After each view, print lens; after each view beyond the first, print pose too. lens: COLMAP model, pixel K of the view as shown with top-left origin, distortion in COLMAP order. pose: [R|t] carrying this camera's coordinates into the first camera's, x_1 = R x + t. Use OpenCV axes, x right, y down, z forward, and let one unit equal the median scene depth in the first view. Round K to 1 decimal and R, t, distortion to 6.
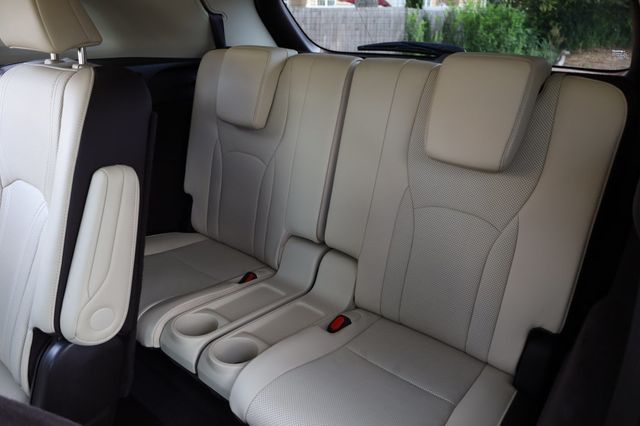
lens RADIAL K [[444.5, 0, 323.6], [0, 444.5, 210.7], [0, 0, 1]] dist [-0.030079, 0.013919]
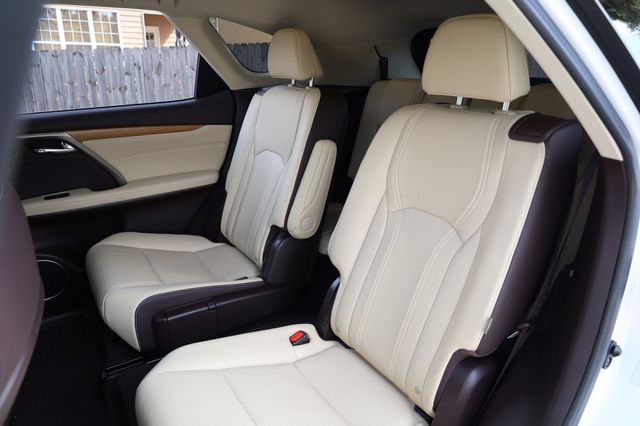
lens RADIAL K [[444.5, 0, 324.1], [0, 444.5, 212.1], [0, 0, 1]] dist [-0.030079, 0.013919]
pose [[0.948064, 0.093380, -0.304063, 0.098022], [-0.113831, 0.992231, -0.050203, 0.245219], [0.297012, 0.082207, 0.951328, -0.628364]]
